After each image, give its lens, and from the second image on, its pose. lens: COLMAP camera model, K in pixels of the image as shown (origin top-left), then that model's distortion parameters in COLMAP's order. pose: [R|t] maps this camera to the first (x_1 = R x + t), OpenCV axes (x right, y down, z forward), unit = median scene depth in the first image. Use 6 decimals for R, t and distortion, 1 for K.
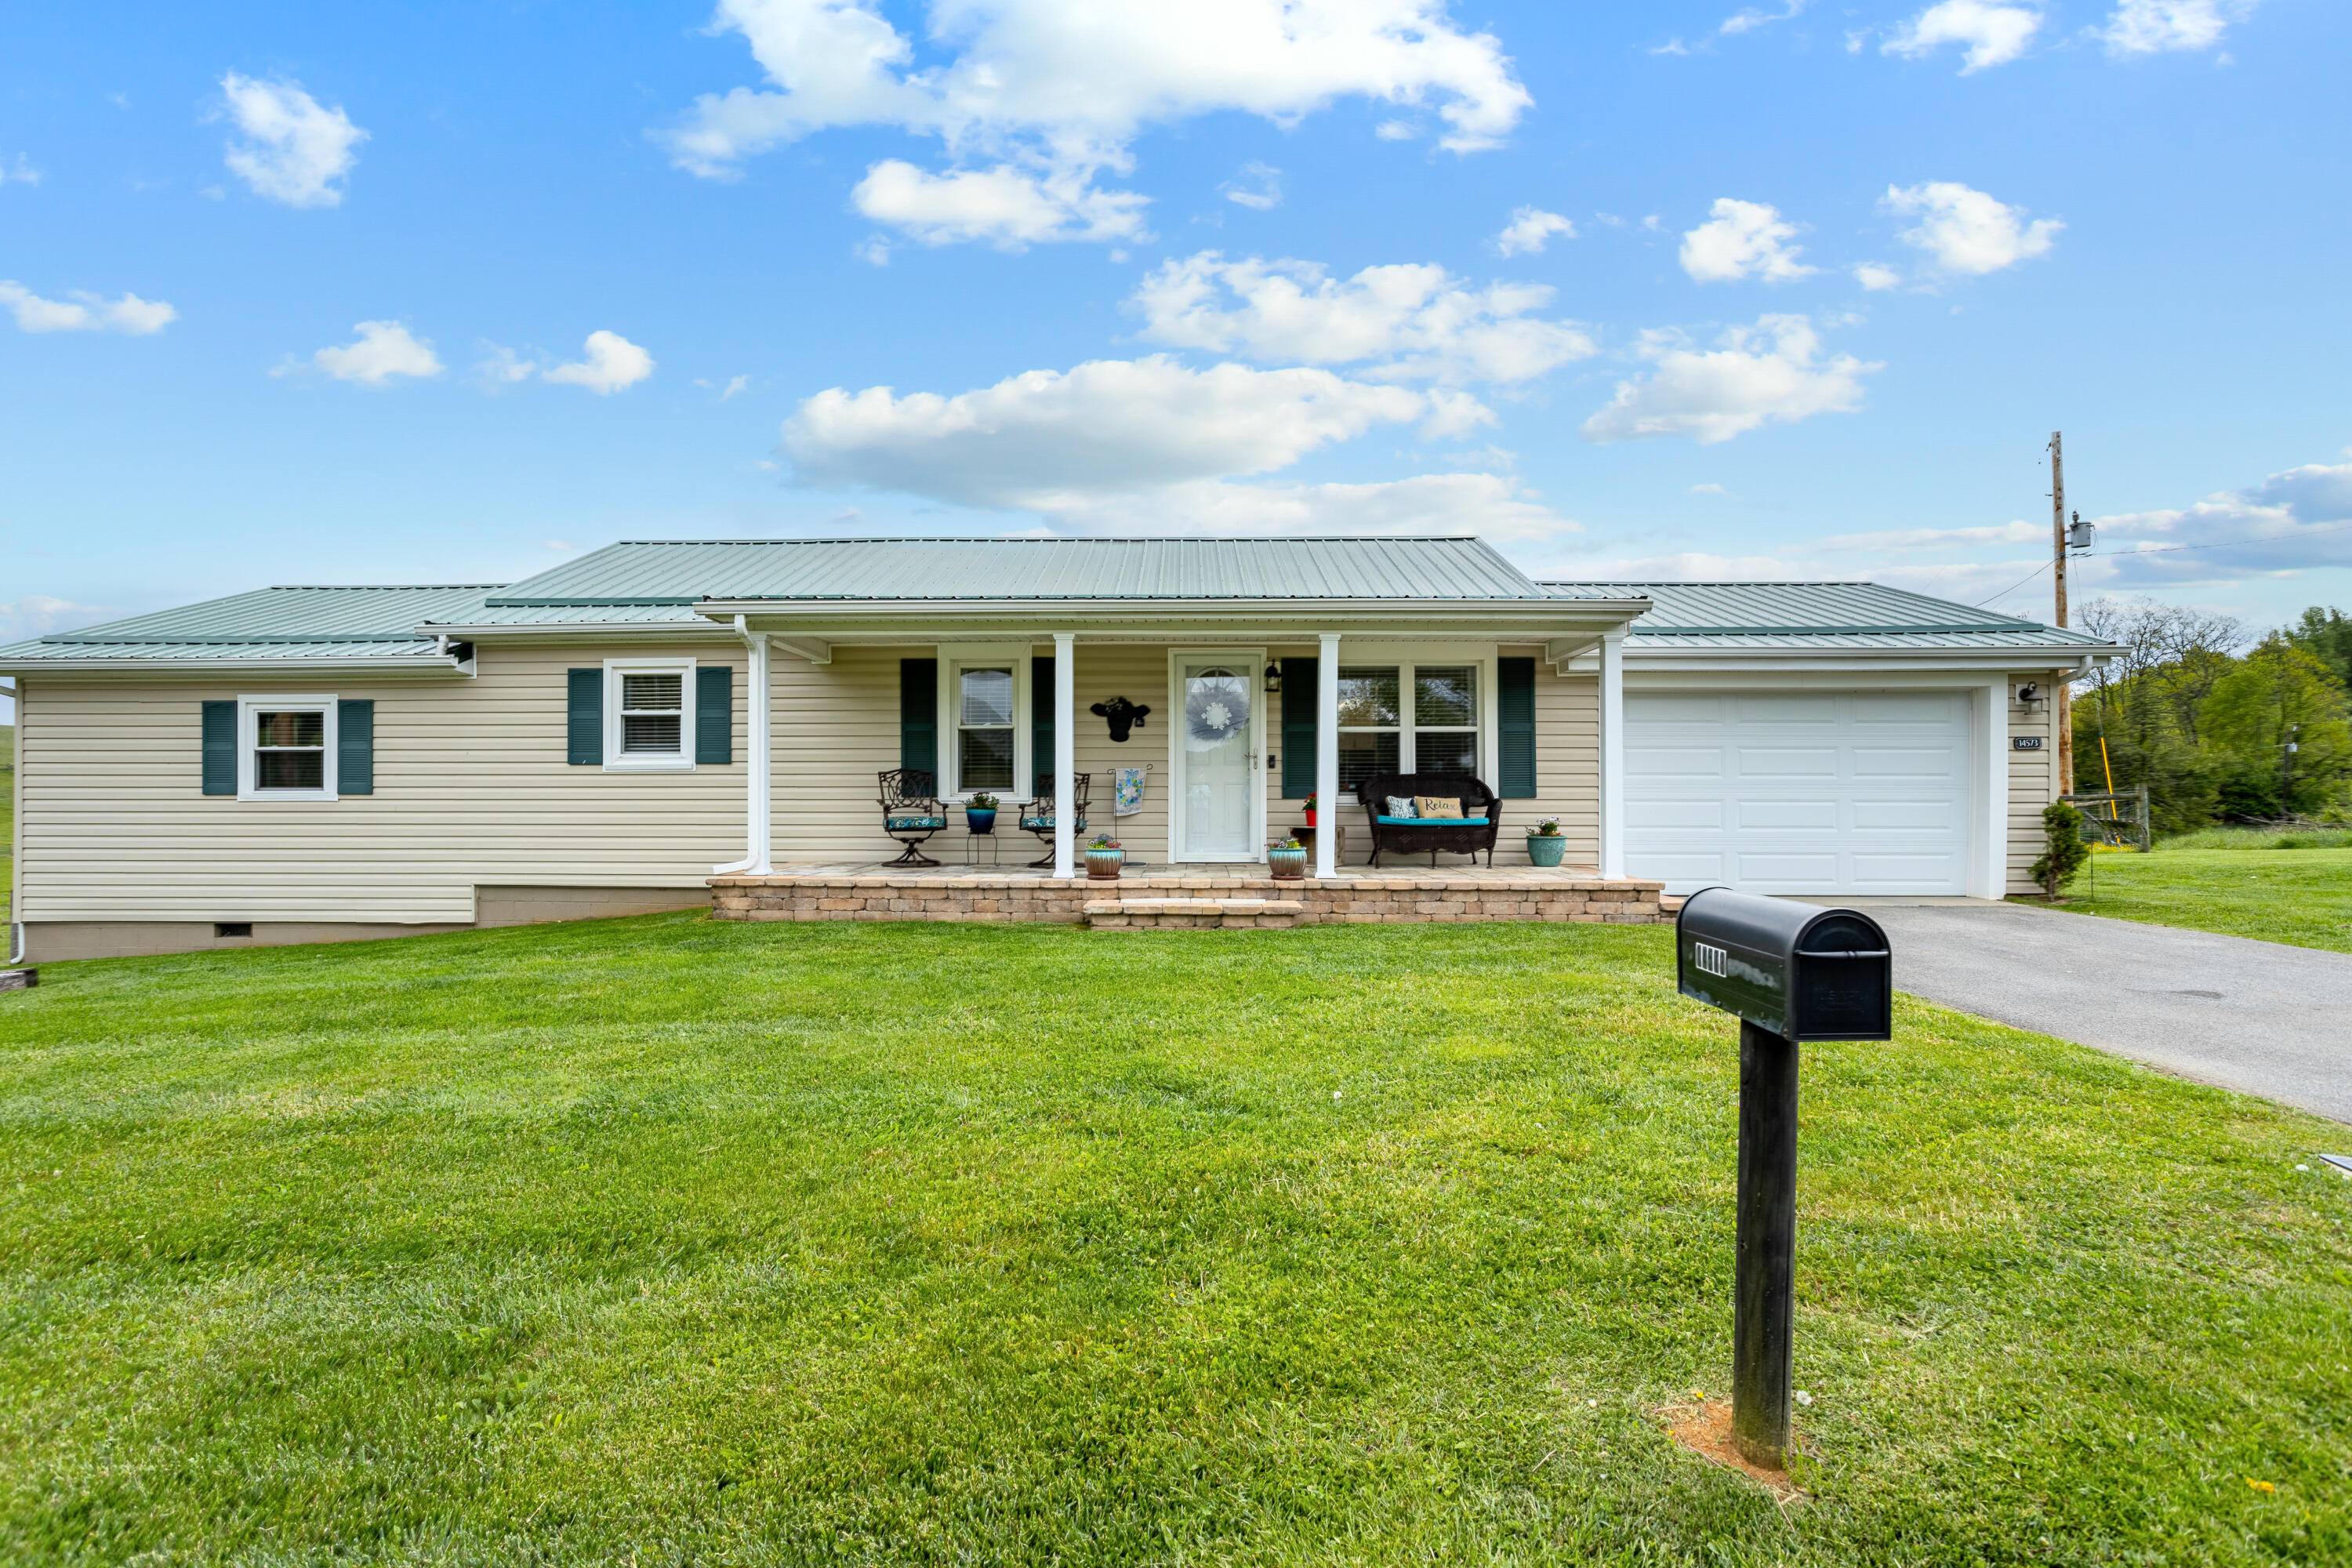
lens RADIAL K [[1180.6, 0, 1177.9], [0, 1180.6, 813.7], [0, 0, 1]] dist [-0.057299, 0.033843]
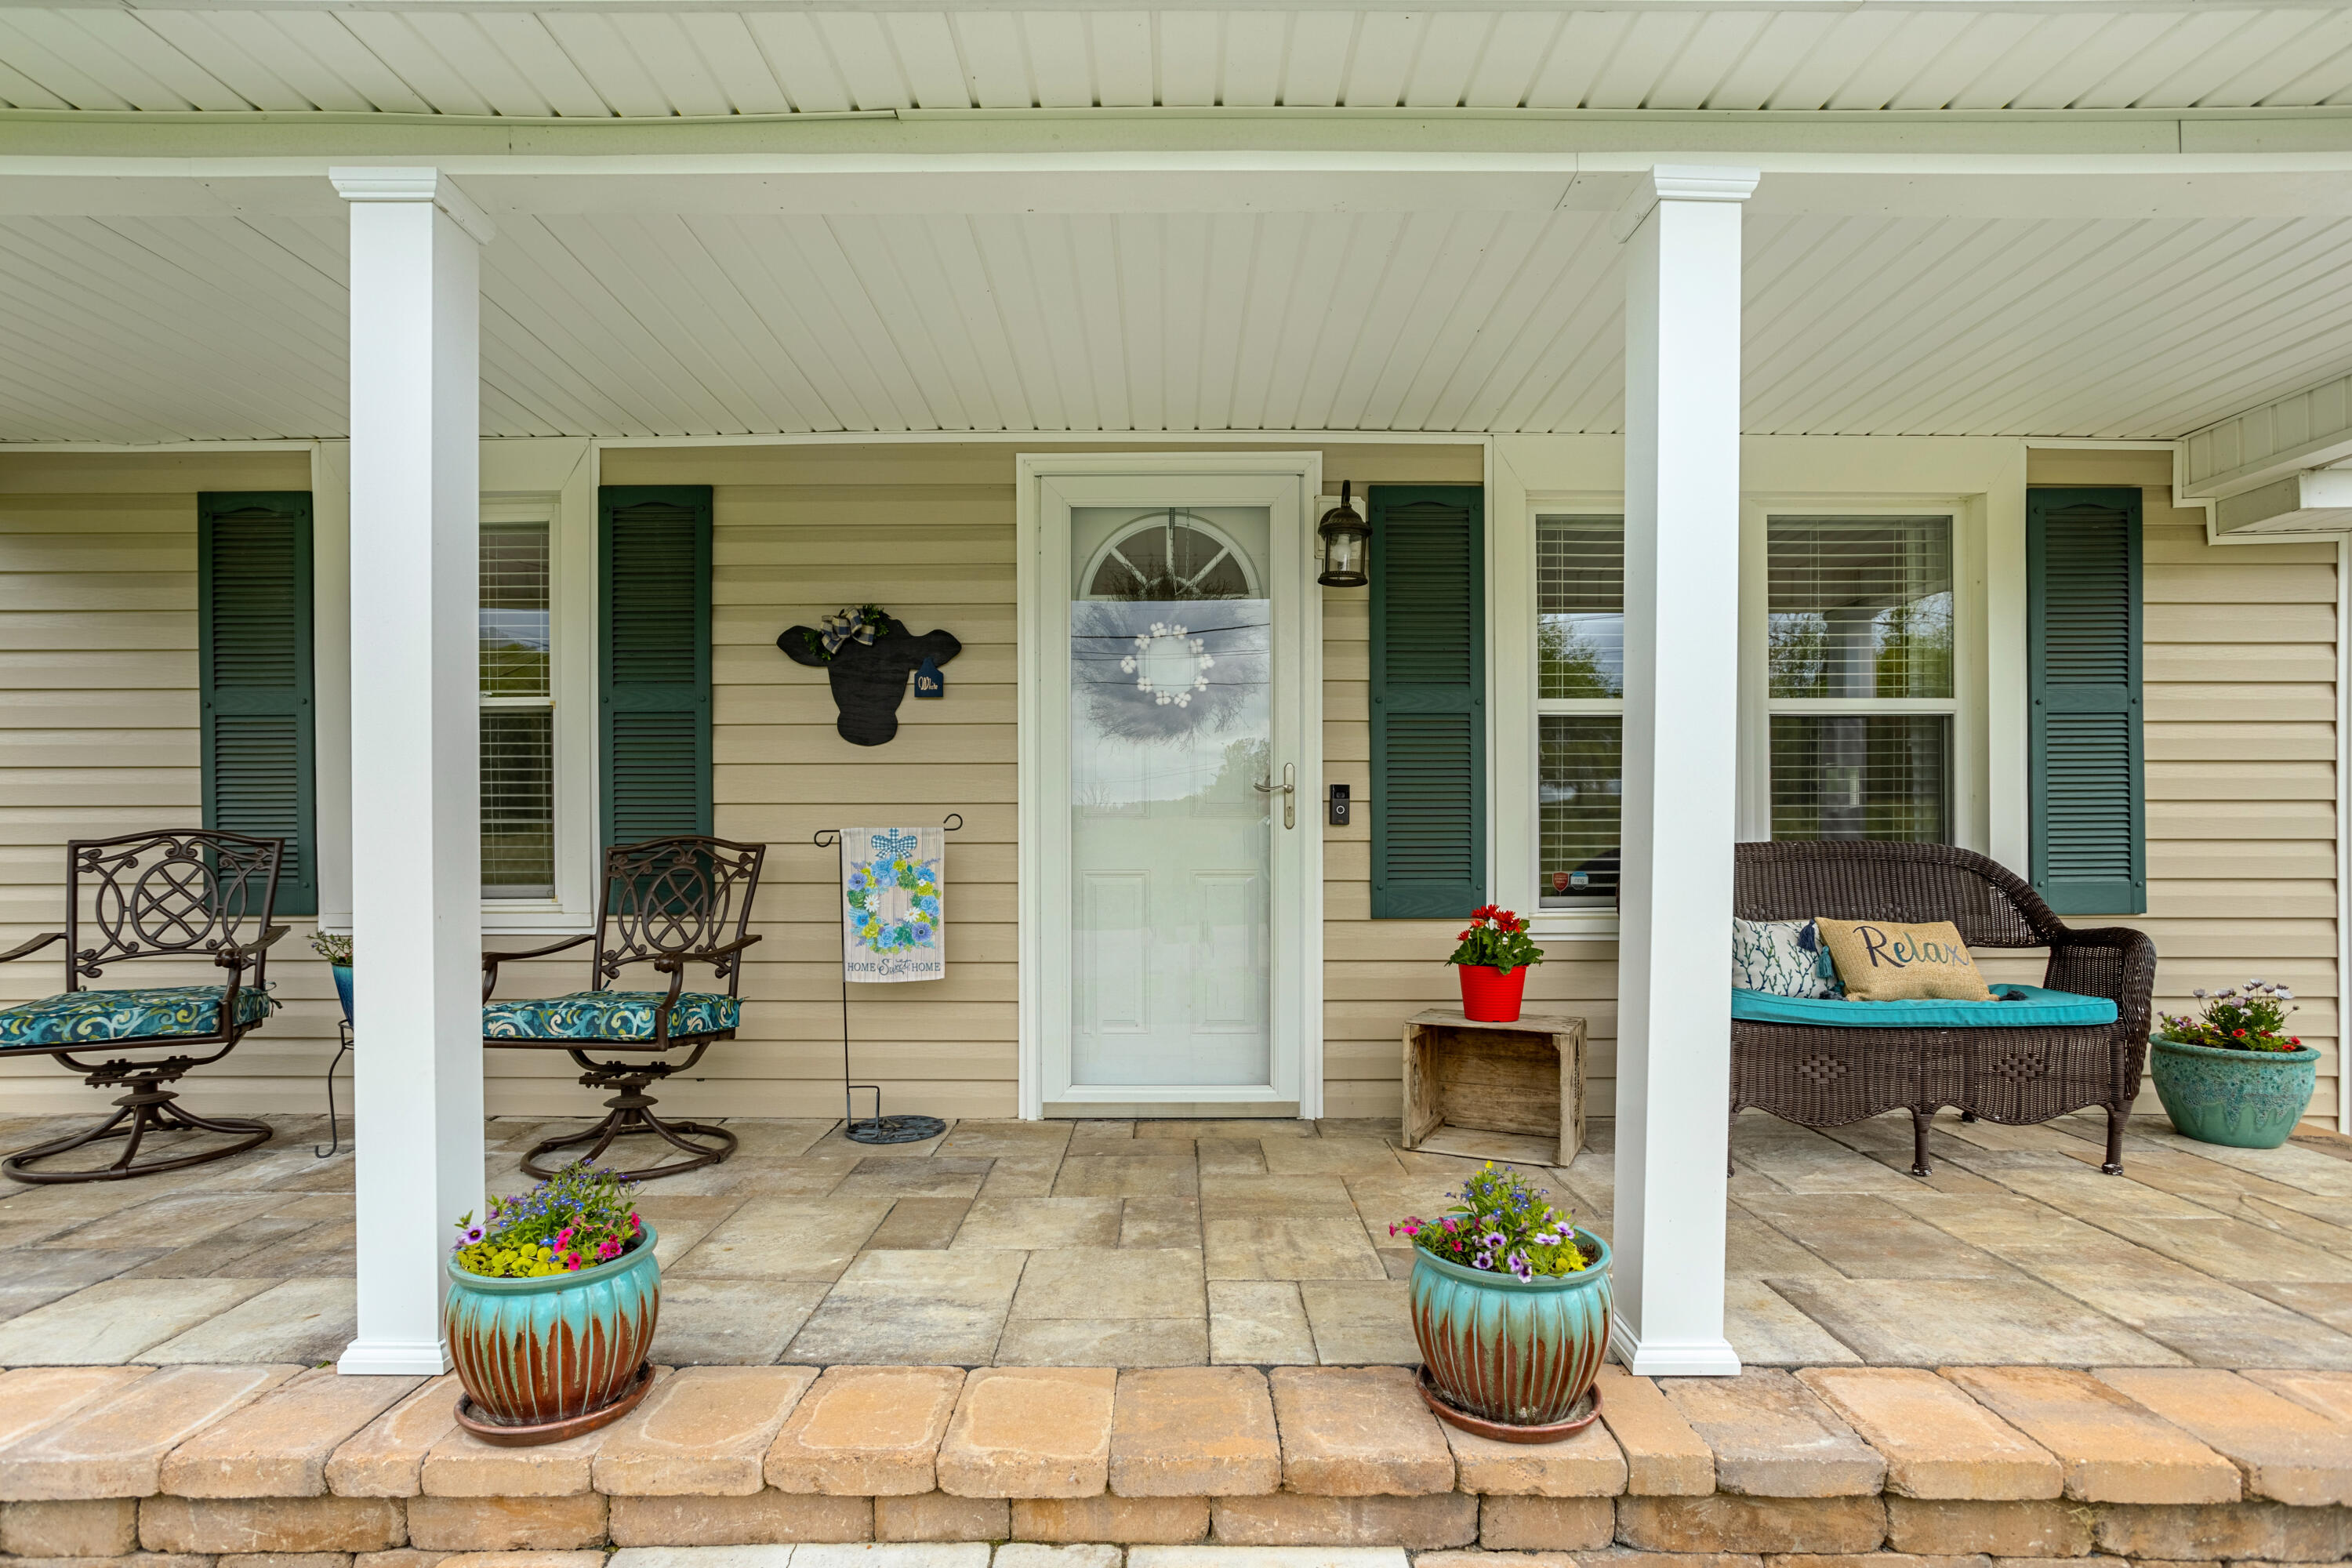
lens RADIAL K [[1186.7, 0, 1169.0], [0, 1186.7, 848.1], [0, 0, 1]] dist [-0.047494, 0.032706]
pose [[0.999940, -0.001644, 0.010828, 0.029390], [0.001761, 0.999940, -0.010802, -0.028823], [-0.010810, 0.010821, 0.999883, 0.673105]]
